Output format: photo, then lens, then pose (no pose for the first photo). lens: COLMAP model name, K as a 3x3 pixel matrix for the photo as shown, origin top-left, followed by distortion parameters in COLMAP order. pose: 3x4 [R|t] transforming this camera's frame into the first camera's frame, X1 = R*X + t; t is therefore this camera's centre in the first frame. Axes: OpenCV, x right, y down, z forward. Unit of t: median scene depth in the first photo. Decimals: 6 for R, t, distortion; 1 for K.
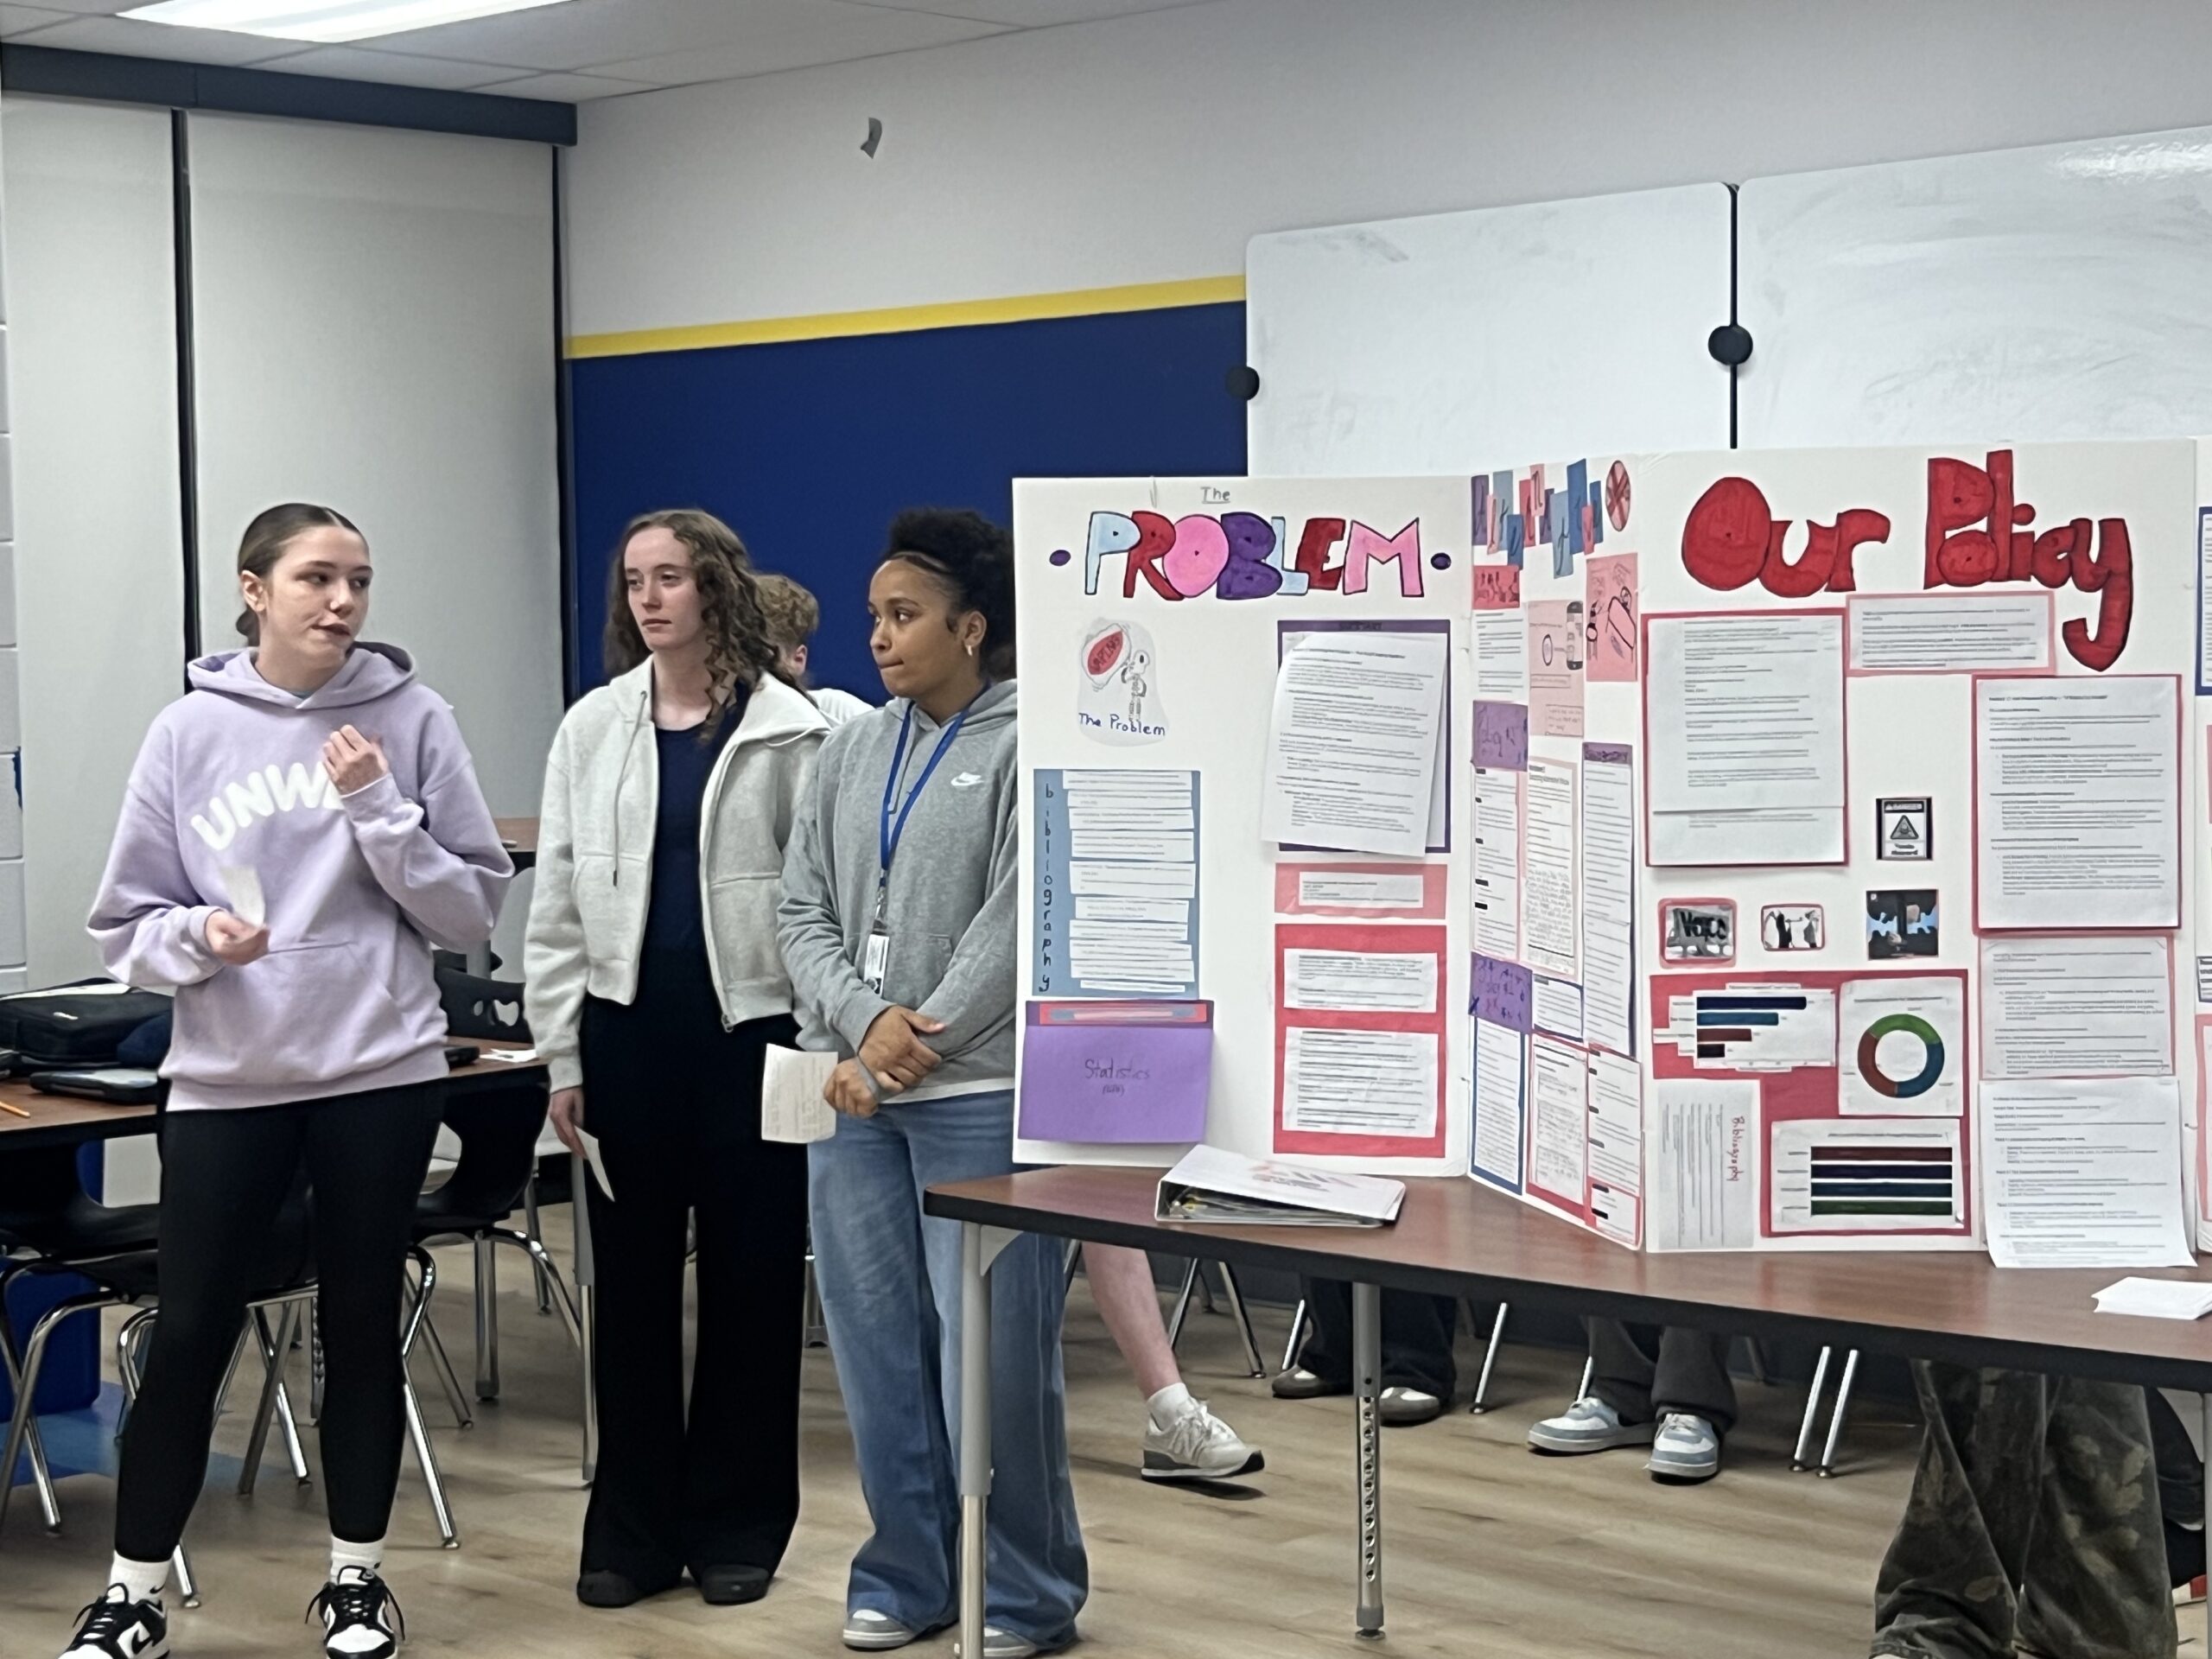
lens RADIAL K [[3920.5, 0, 1092.5], [0, 3920.5, 840.0], [0, 0, 1]] dist [0.131042, 0.000000]
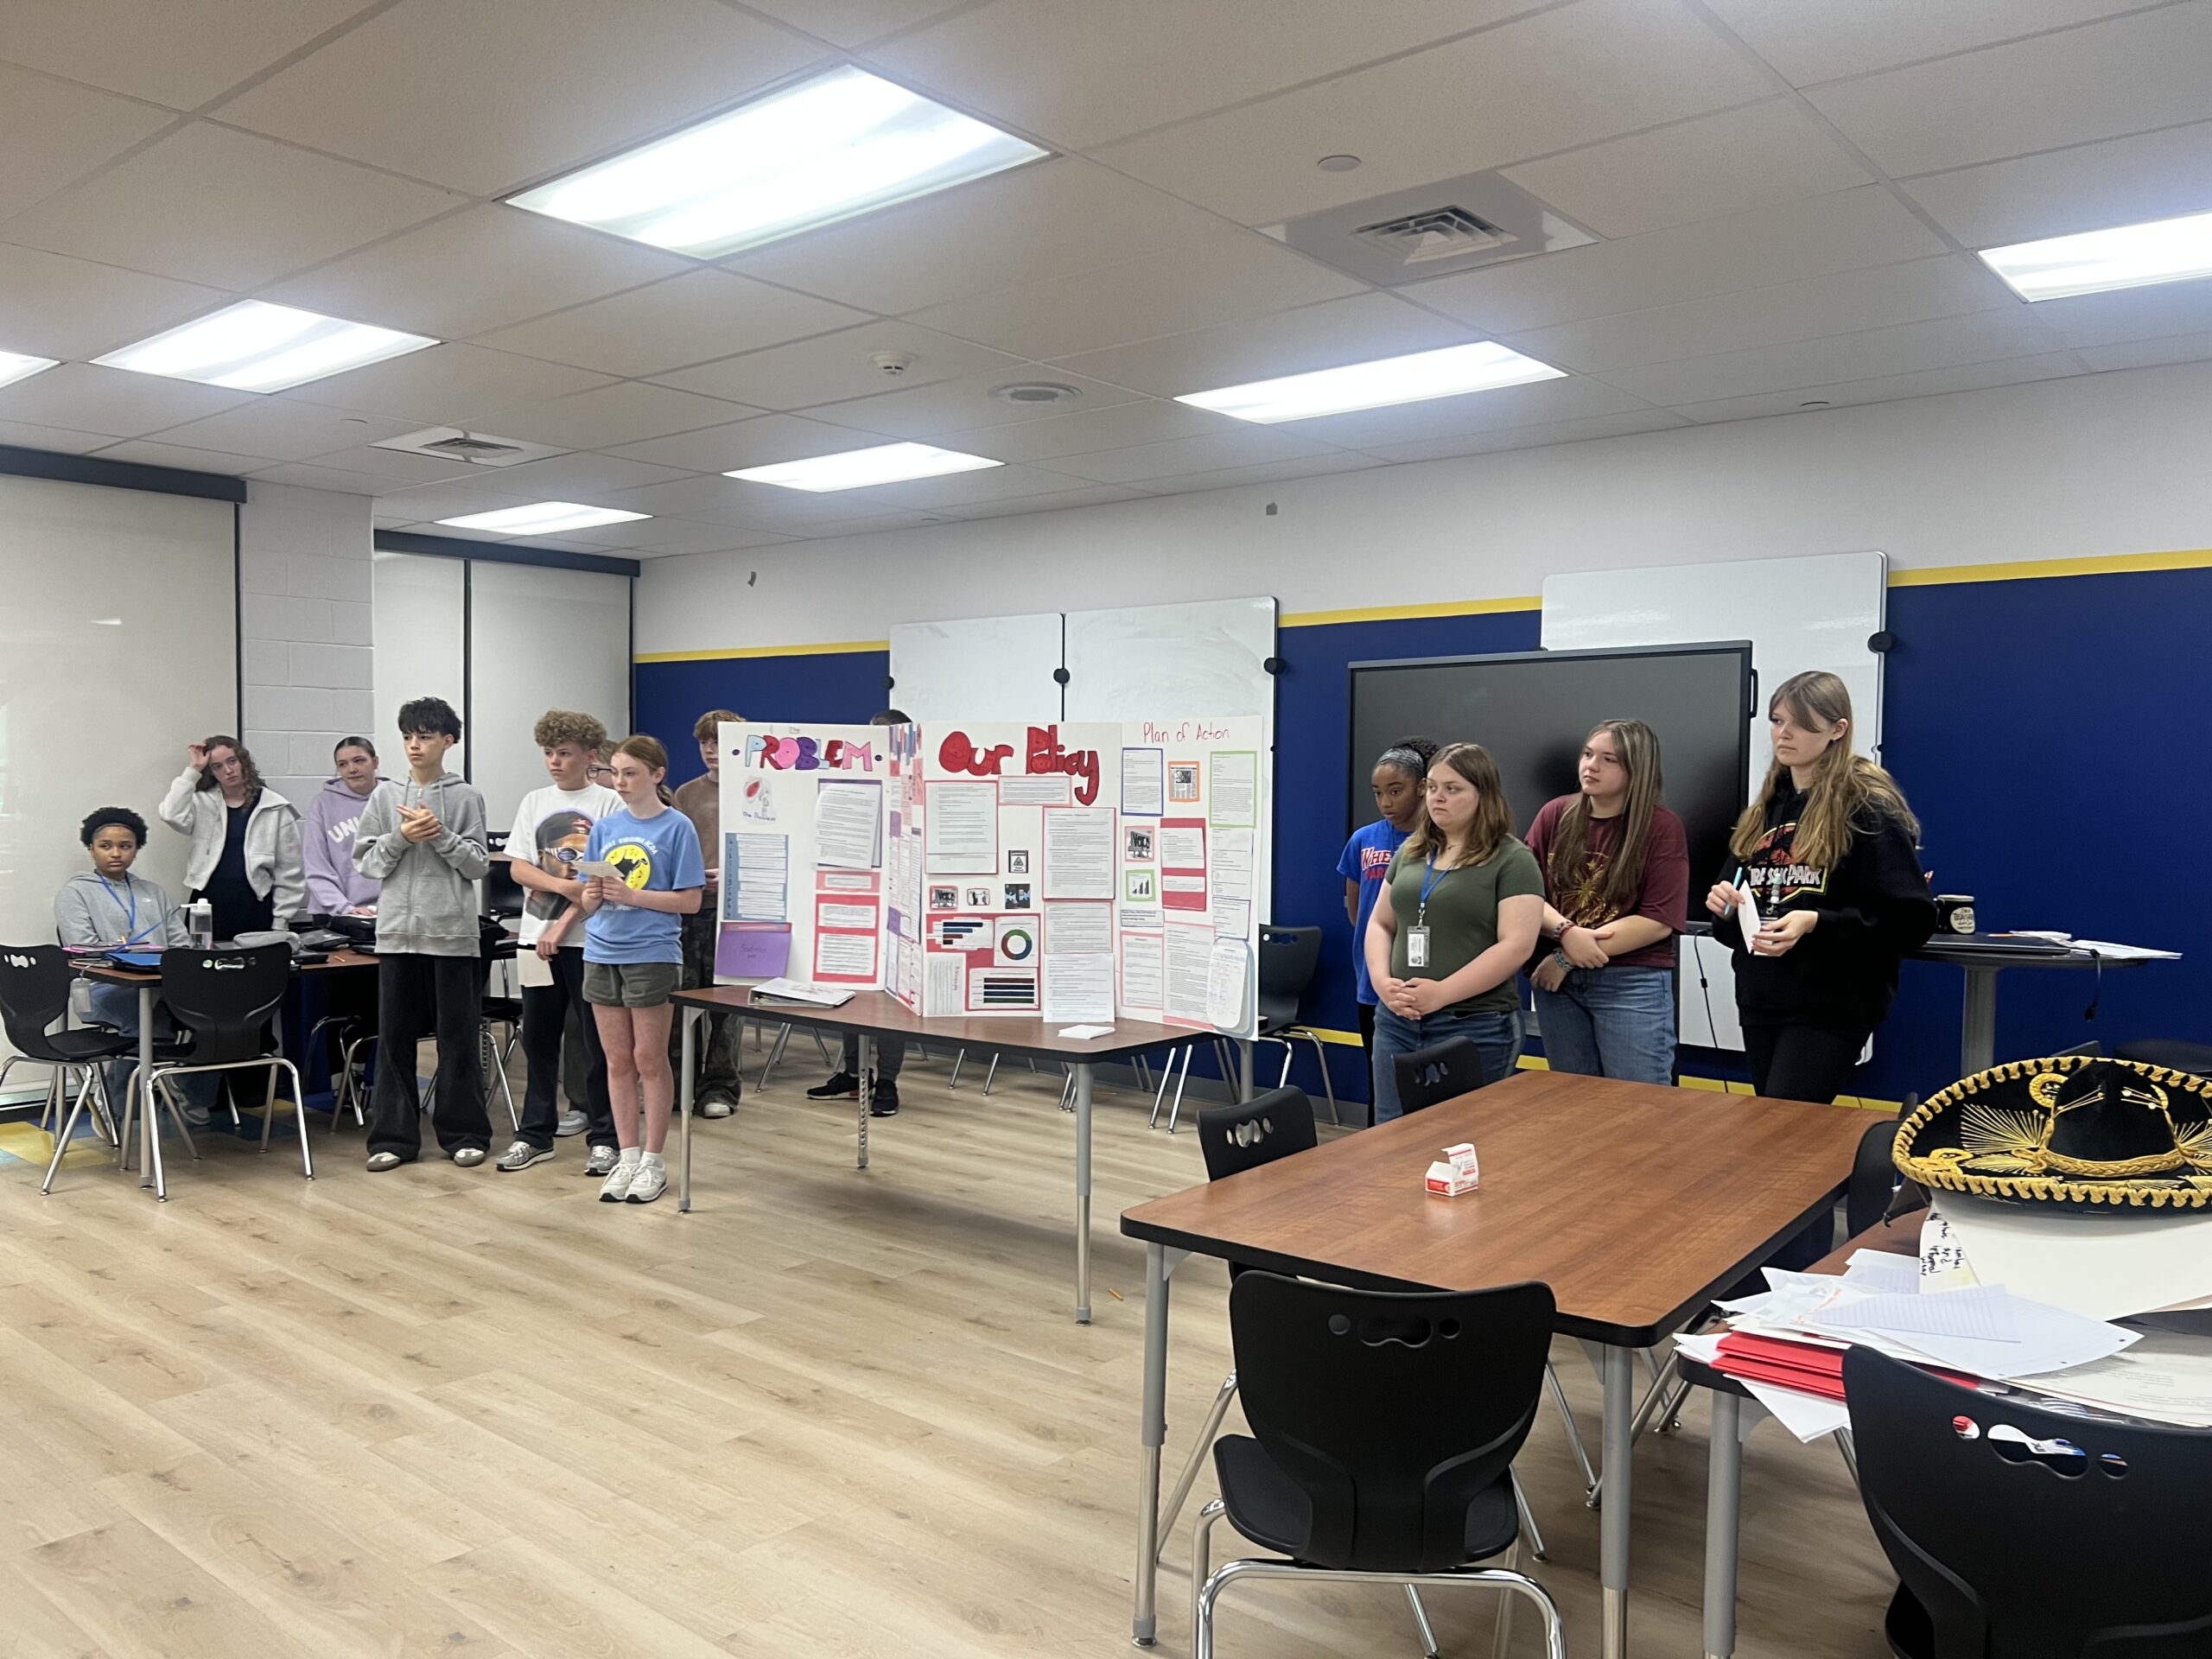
lens RADIAL K [[1685.0, 0, 1088.2], [0, 1685.0, 832.7], [0, 0, 1]] dist [0.046045, -0.066311]
pose [[0.996950, 0.021698, 0.074964, 0.150876], [-0.020164, 0.999573, -0.021159, 0.000761], [-0.075391, 0.019583, 0.996962, -0.149638]]
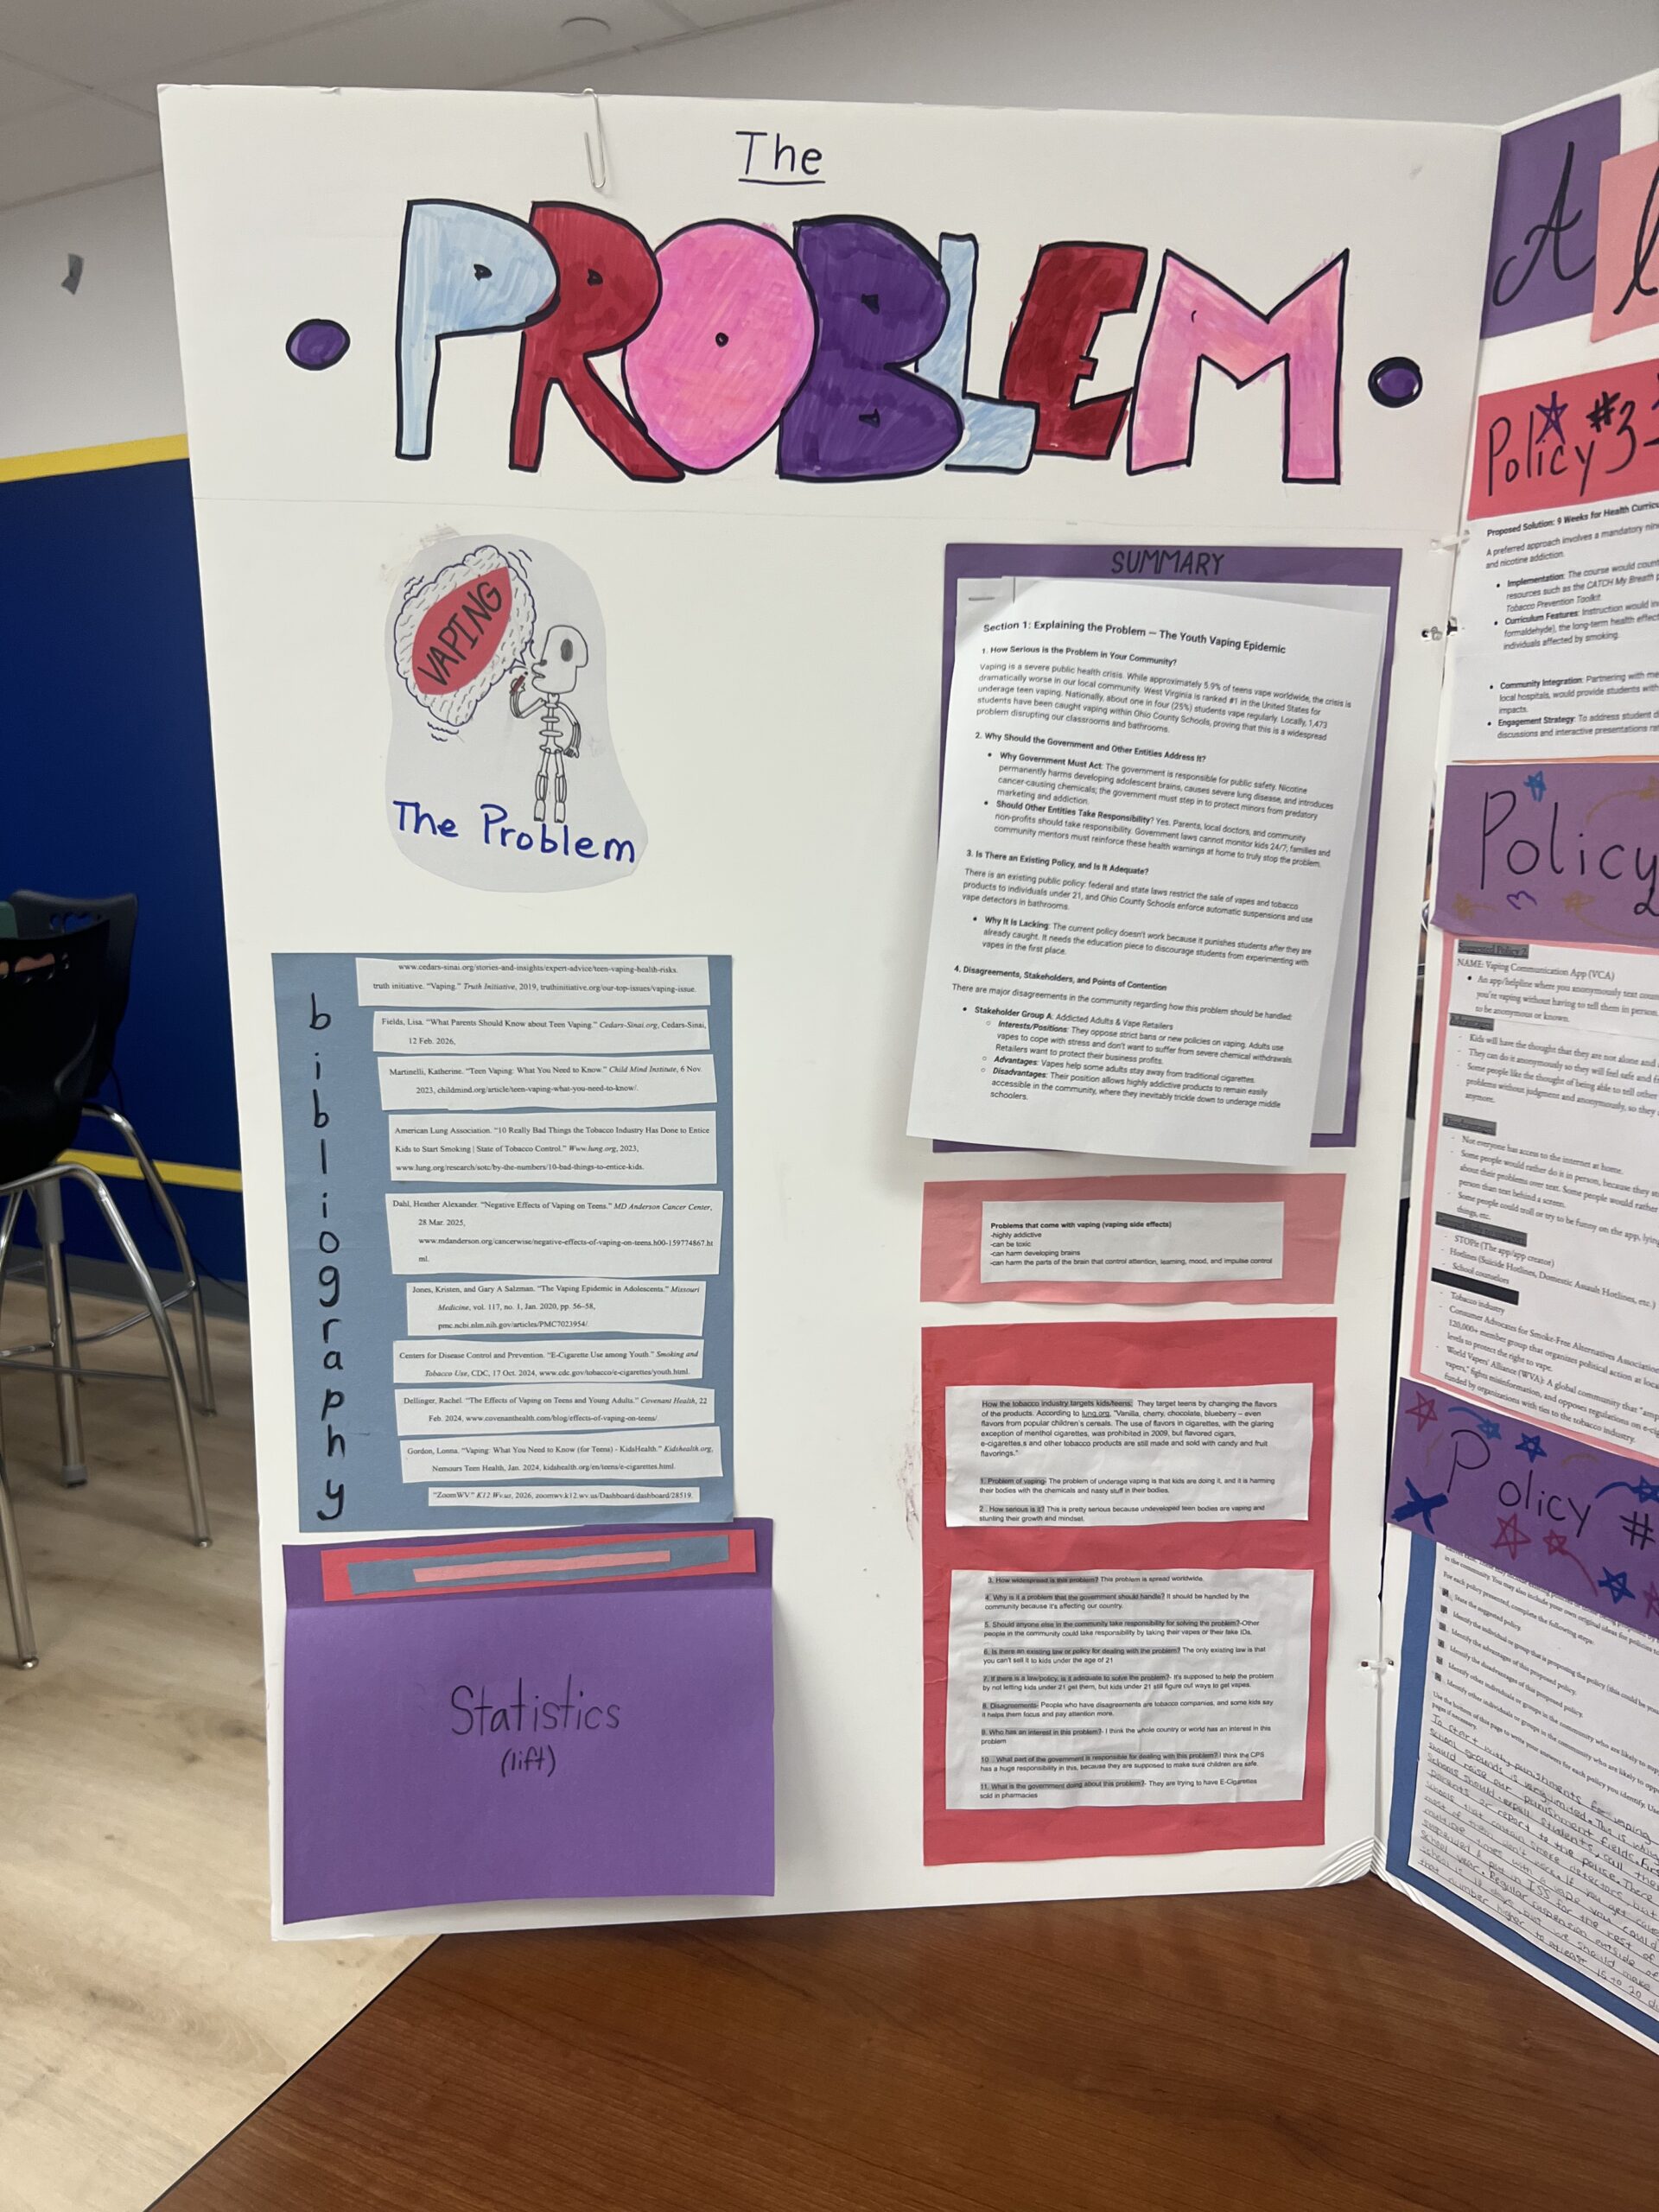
lens RADIAL K [[1685.0, 0, 834.2], [0, 1685.0, 1137.8], [0, 0, 1]] dist [0.046045, -0.066311]
pose [[0.944876, -0.056656, 0.322491, -0.018484], [0.013902, 0.990969, 0.133365, -0.023034], [-0.327134, -0.121530, 0.937130, 0.888406]]
